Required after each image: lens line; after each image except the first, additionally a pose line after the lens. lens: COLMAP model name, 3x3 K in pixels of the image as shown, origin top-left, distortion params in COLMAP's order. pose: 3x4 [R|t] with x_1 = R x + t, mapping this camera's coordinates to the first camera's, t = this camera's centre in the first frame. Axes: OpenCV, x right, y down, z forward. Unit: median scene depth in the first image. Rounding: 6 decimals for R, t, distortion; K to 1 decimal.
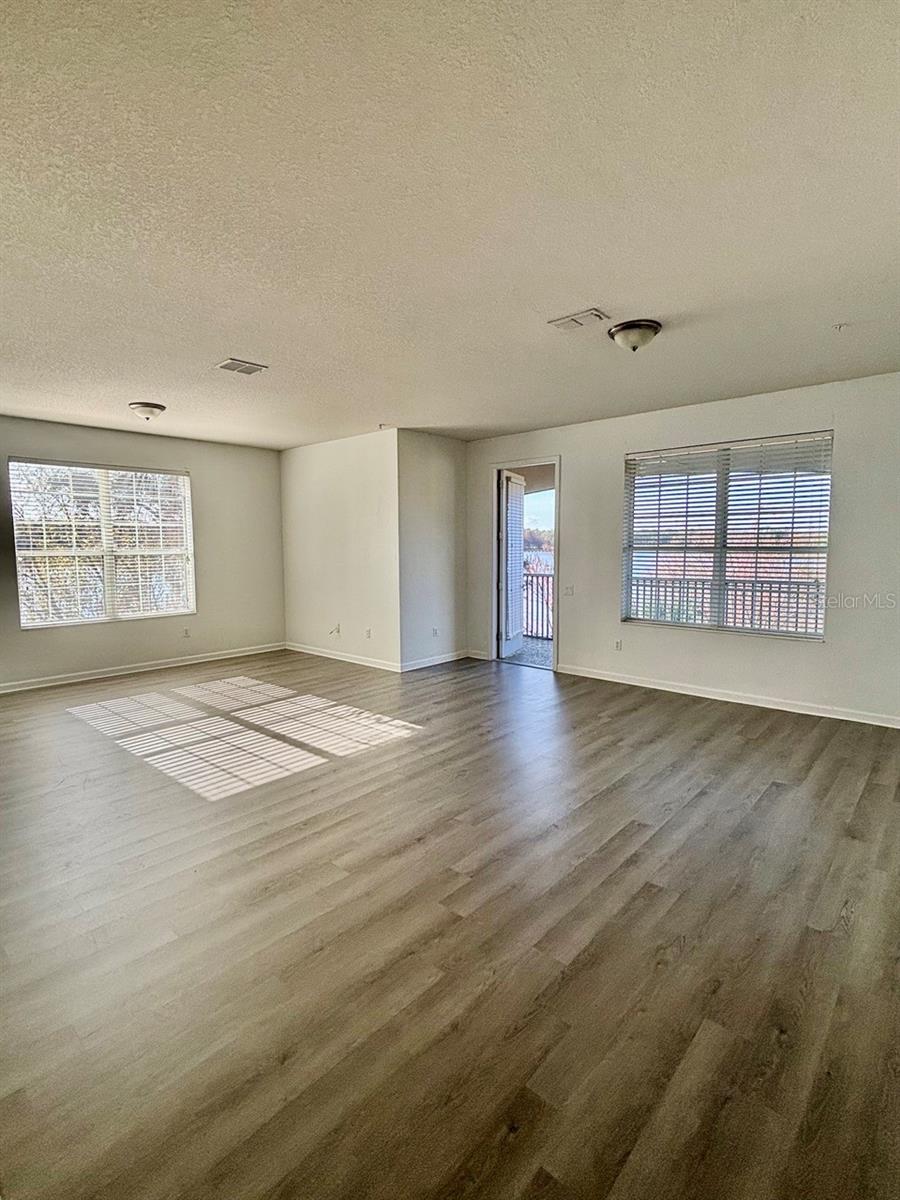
lens RADIAL K [[575.4, 0, 450.0], [0, 575.4, 600.0], [0, 0, 1]] dist [0.000301, 0.000060]
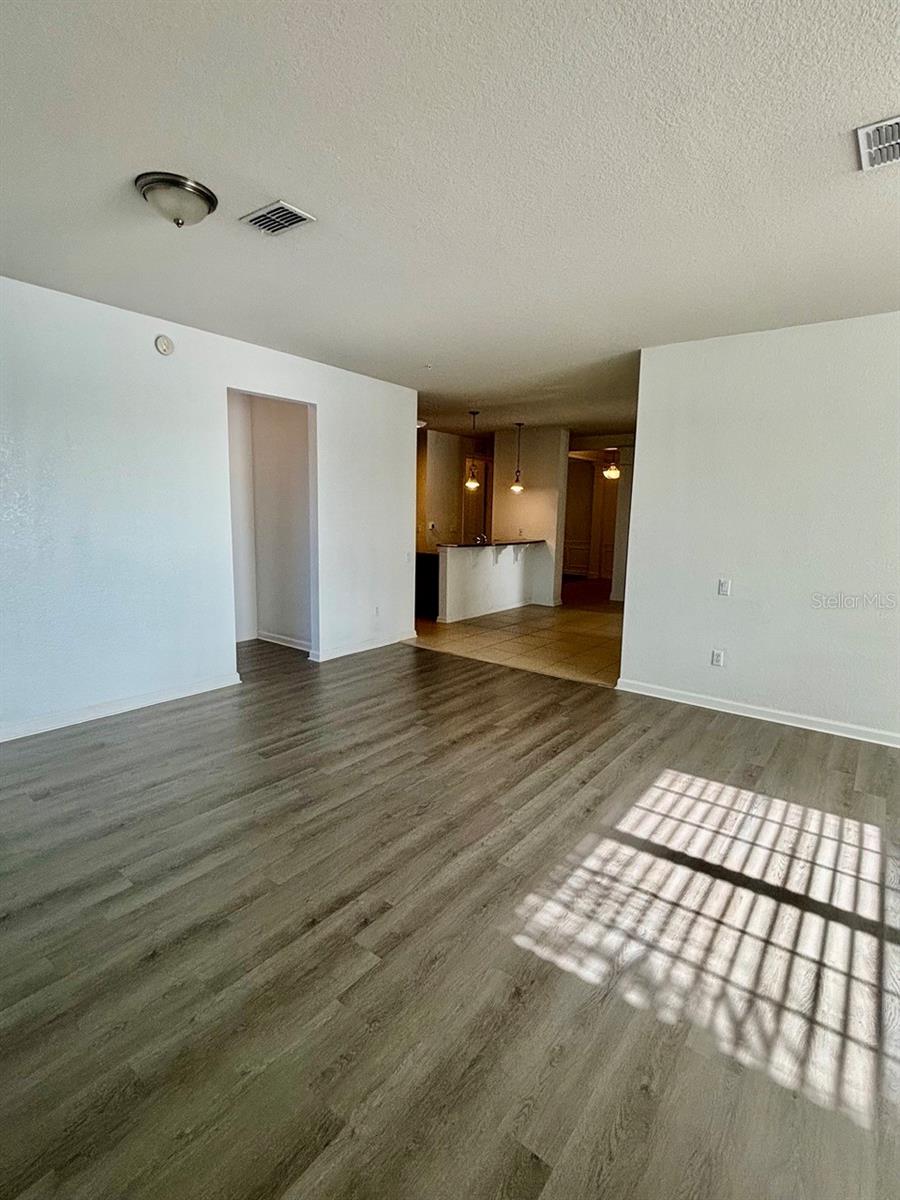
lens RADIAL K [[575.4, 0, 450.0], [0, 575.4, 600.0], [0, 0, 1]] dist [0.000301, 0.000060]
pose [[-0.997103, -0.002622, -0.076018, 0.037206], [-0.021844, 0.967179, 0.253154, -0.145796], [0.072859, 0.254081, -0.964435, 1.463412]]
